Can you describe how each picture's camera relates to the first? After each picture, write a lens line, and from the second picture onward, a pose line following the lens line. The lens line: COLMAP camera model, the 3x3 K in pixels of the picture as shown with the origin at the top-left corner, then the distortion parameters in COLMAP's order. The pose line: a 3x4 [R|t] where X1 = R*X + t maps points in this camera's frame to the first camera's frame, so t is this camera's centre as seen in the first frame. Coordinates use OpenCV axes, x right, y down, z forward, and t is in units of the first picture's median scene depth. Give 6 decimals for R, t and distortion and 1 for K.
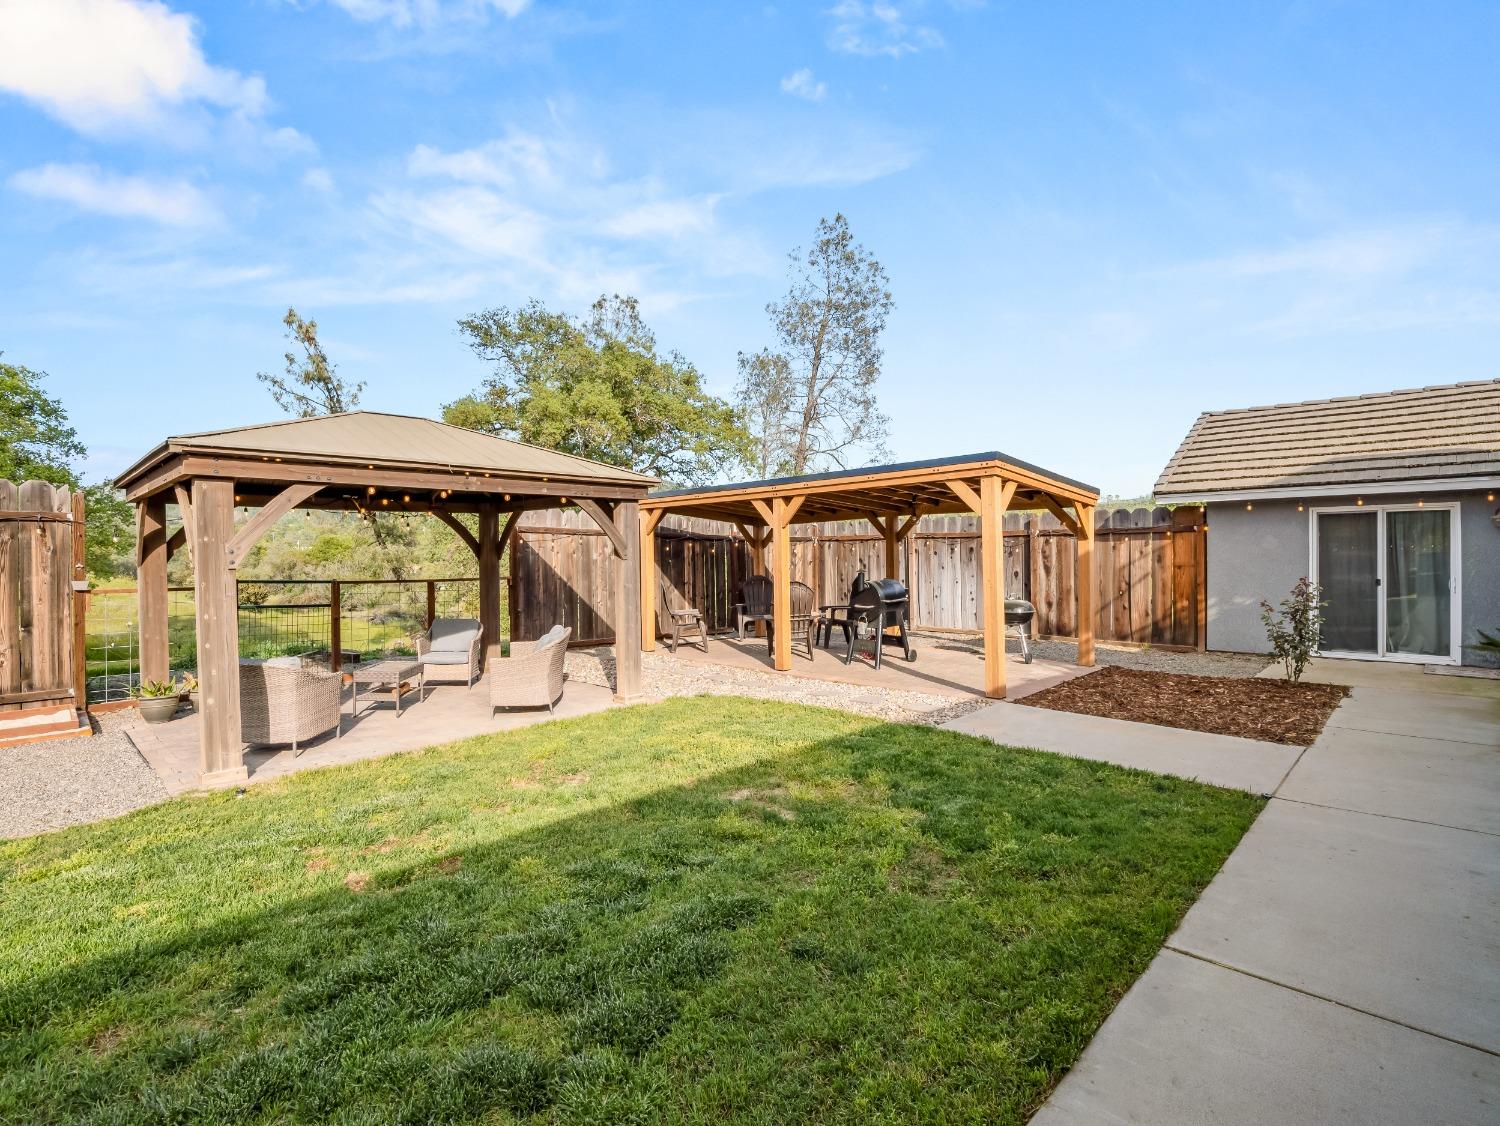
lens RADIAL K [[721.8, 0, 751.5], [0, 721.8, 555.0], [0, 0, 1]] dist [-0.001942, -0.008019]
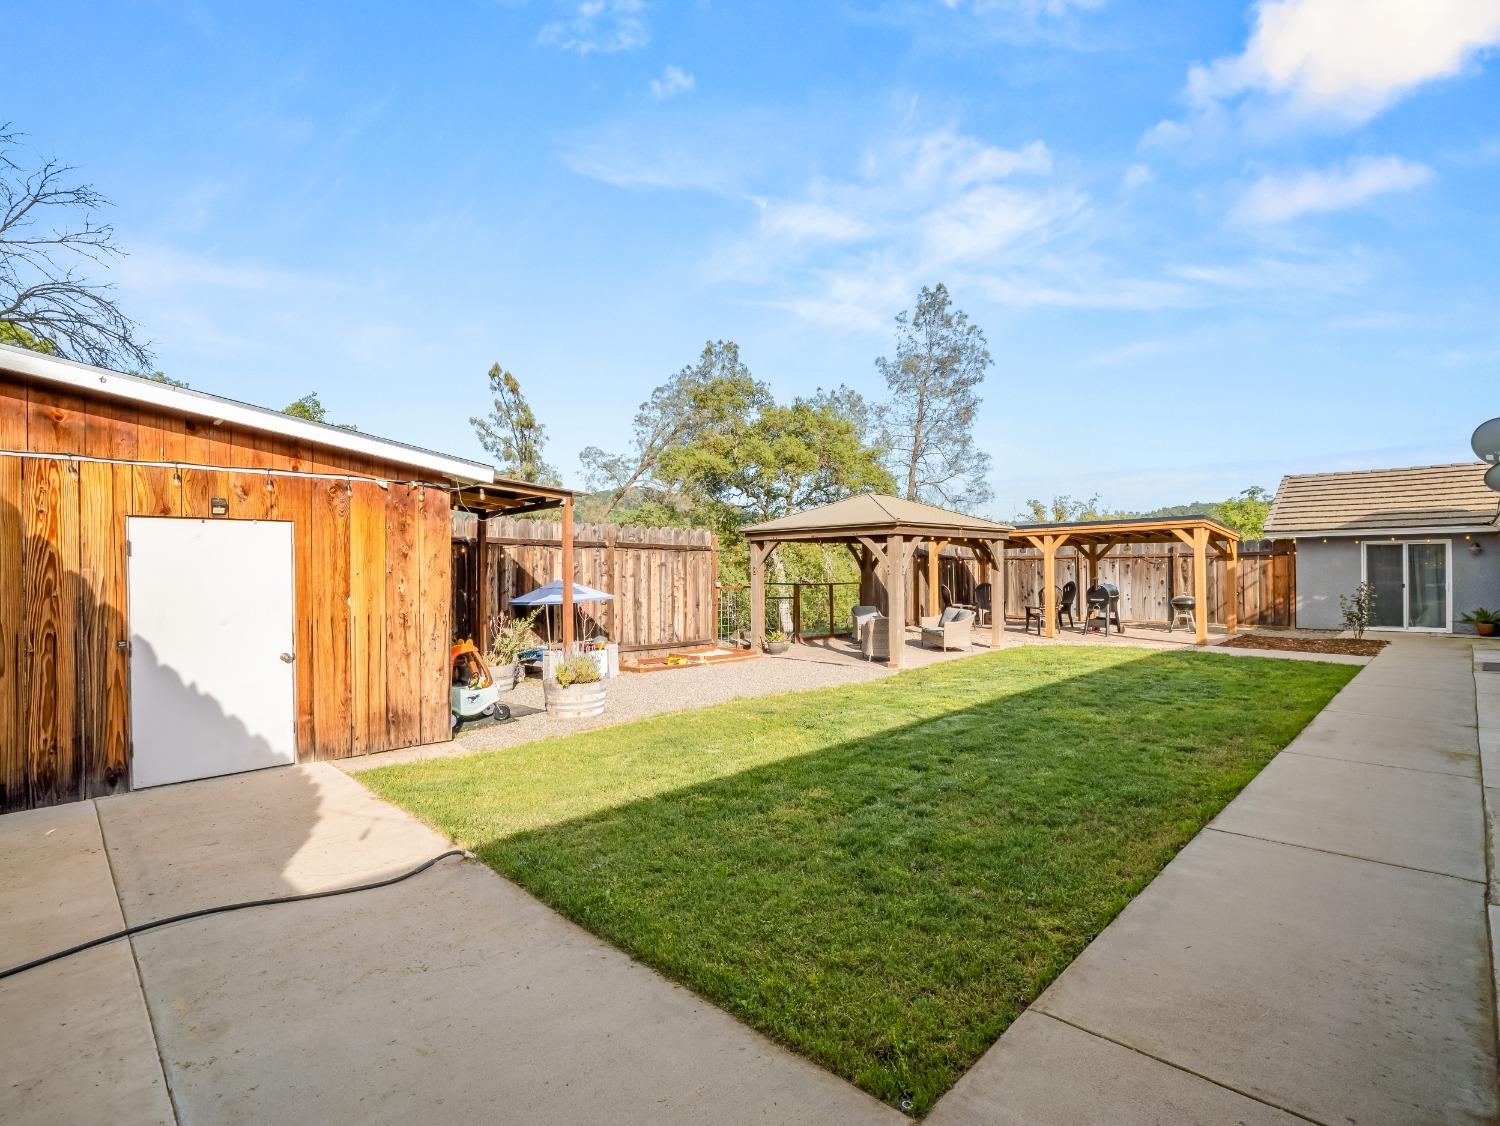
lens RADIAL K [[715.4, 0, 750.0], [0, 715.4, 563.0], [0, 0, 1]] dist [-0.019185, -0.000396]
pose [[0.999729, 0.002325, -0.023148, -0.540826], [-0.002540, 0.999954, -0.009251, 0.002863], [0.023126, 0.009307, 0.999689, -0.596797]]
